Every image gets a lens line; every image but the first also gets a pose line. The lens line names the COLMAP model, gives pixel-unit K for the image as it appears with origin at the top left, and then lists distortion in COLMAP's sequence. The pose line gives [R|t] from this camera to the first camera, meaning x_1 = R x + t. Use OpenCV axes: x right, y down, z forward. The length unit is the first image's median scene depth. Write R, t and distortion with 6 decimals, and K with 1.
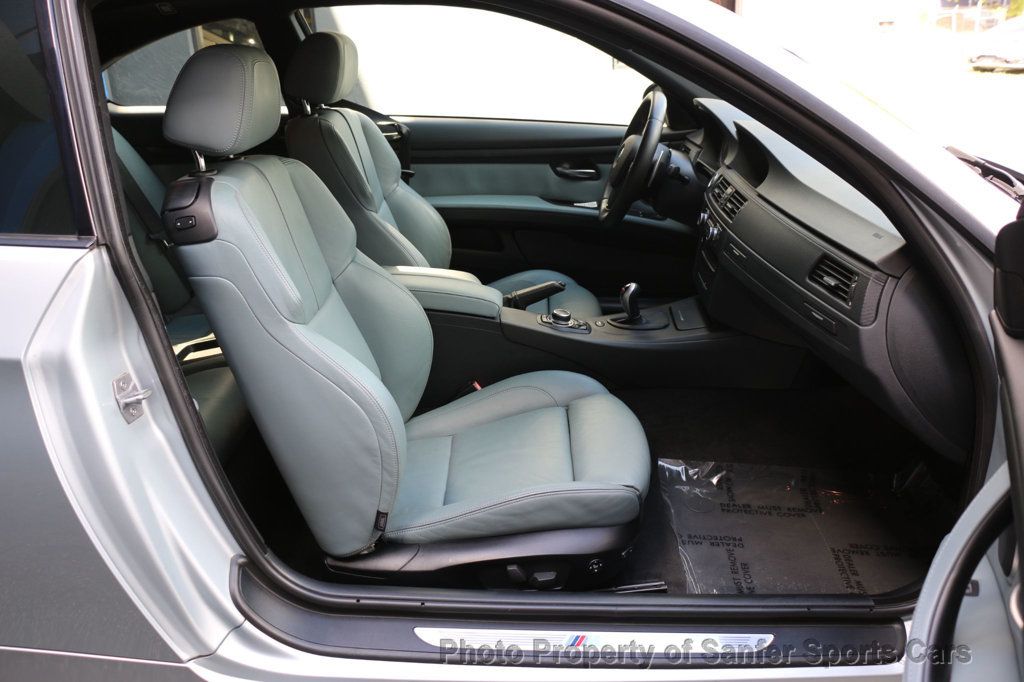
lens RADIAL K [[819.1, 0, 512.0], [0, 819.1, 341.0], [0, 0, 1]] dist [-0.166605, 0.002189]
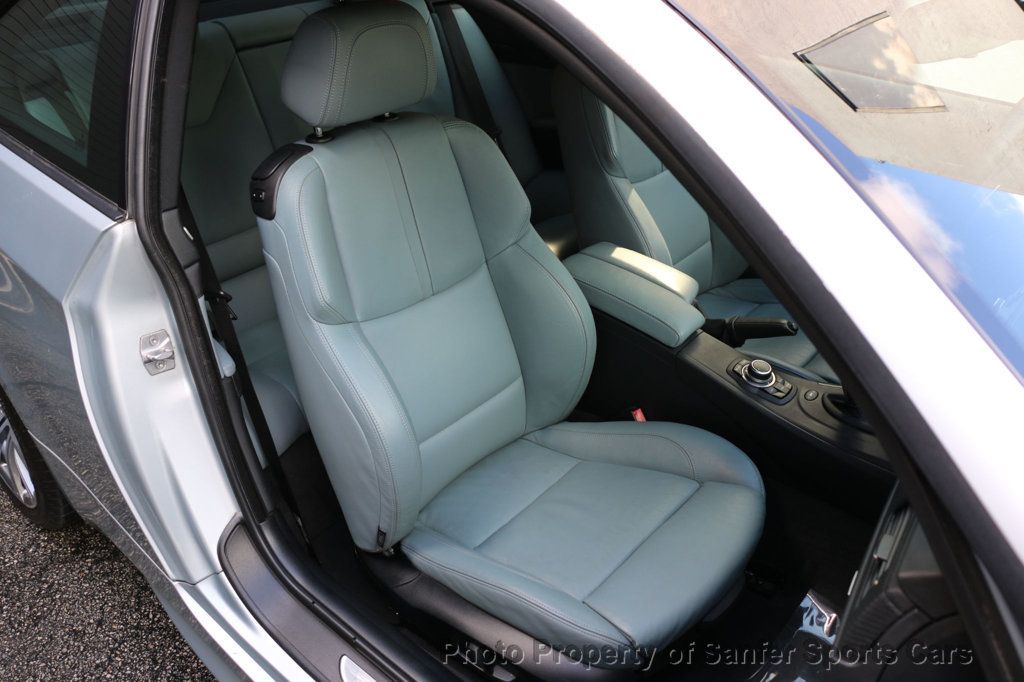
lens RADIAL K [[819.1, 0, 512.0], [0, 819.1, 341.0], [0, 0, 1]] dist [-0.166605, 0.002189]
pose [[0.763384, 0.329761, -0.555430, 0.427562], [-0.225464, 0.941819, 0.249284, -0.281377], [0.605319, -0.065070, 0.793319, 0.351980]]
